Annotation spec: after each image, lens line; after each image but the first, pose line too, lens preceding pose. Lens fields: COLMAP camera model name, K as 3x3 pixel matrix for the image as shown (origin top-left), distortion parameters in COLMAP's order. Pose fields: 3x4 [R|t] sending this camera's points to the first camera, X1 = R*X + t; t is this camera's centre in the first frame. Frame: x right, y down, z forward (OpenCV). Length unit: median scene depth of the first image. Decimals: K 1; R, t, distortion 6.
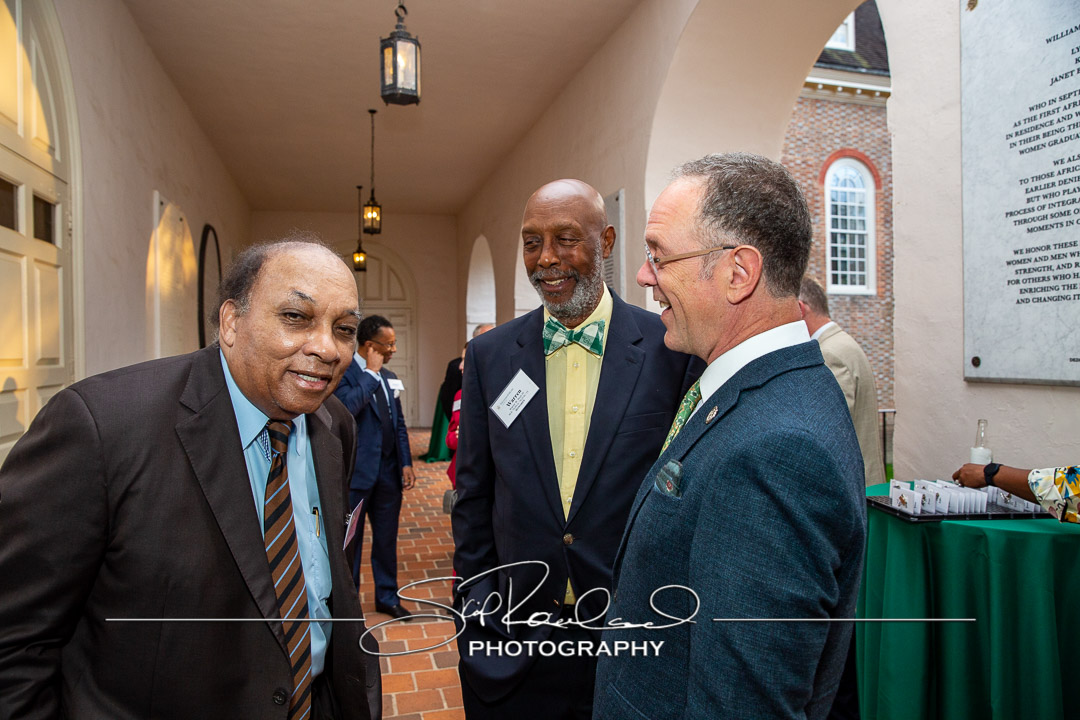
lens RADIAL K [[727.3, 0, 537.1], [0, 727.3, 359.1], [0, 0, 1]] dist [-0.111755, 0.082116]
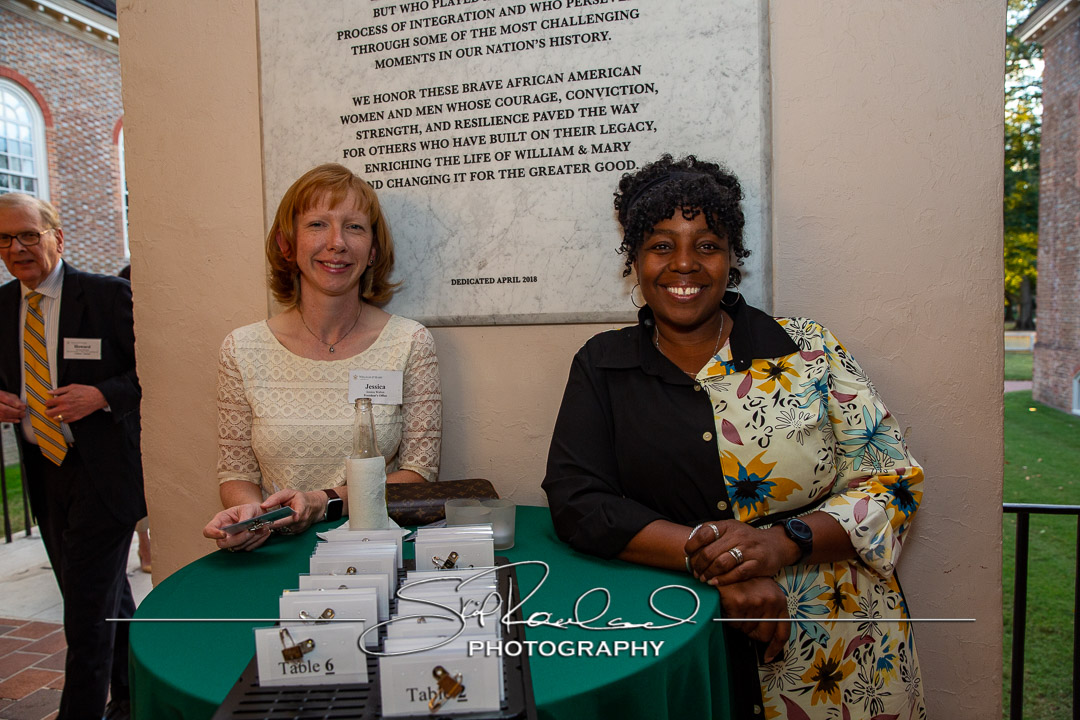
lens RADIAL K [[727.3, 0, 537.1], [0, 727.3, 359.1], [0, 0, 1]] dist [-0.111755, 0.082116]
pose [[0.498840, -0.071203, 0.863764, 0.048326], [0.034325, 0.997461, 0.062401, 0.005960], [-0.866014, -0.001480, 0.500018, 0.119881]]
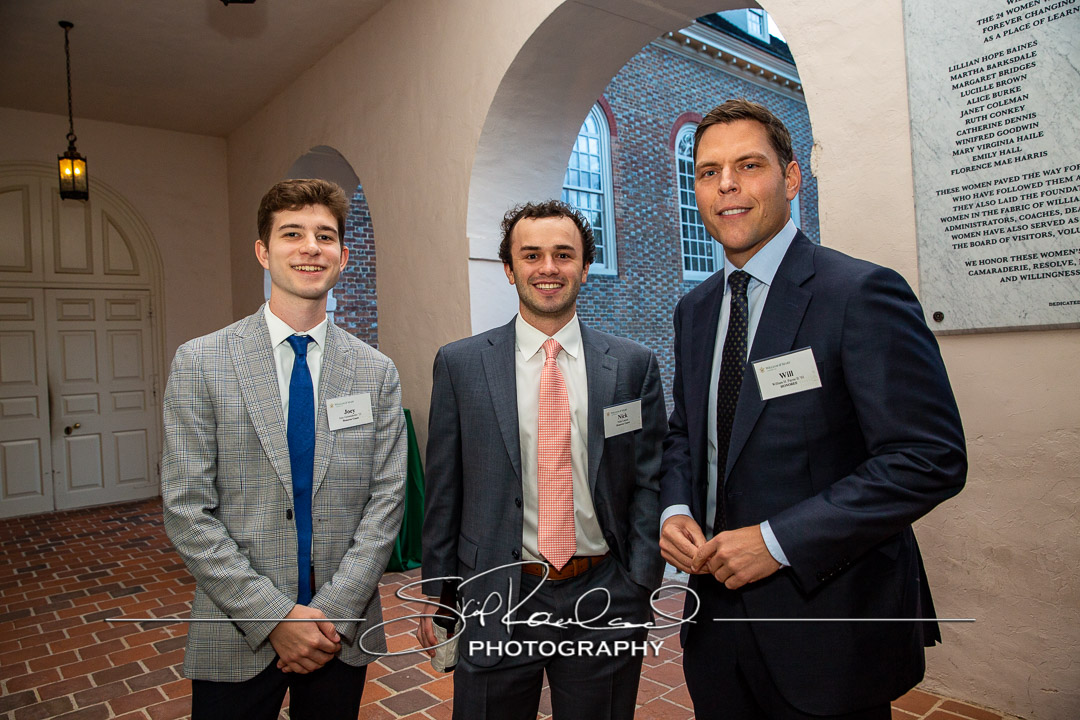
lens RADIAL K [[731.4, 0, 535.6], [0, 731.4, 358.4], [0, 0, 1]] dist [-0.103261, 0.076875]
pose [[0.901588, -0.032130, 0.431401, -0.176064], [0.040576, 0.999122, -0.010389, 0.003548], [-0.430689, 0.026871, 0.902100, 0.439720]]
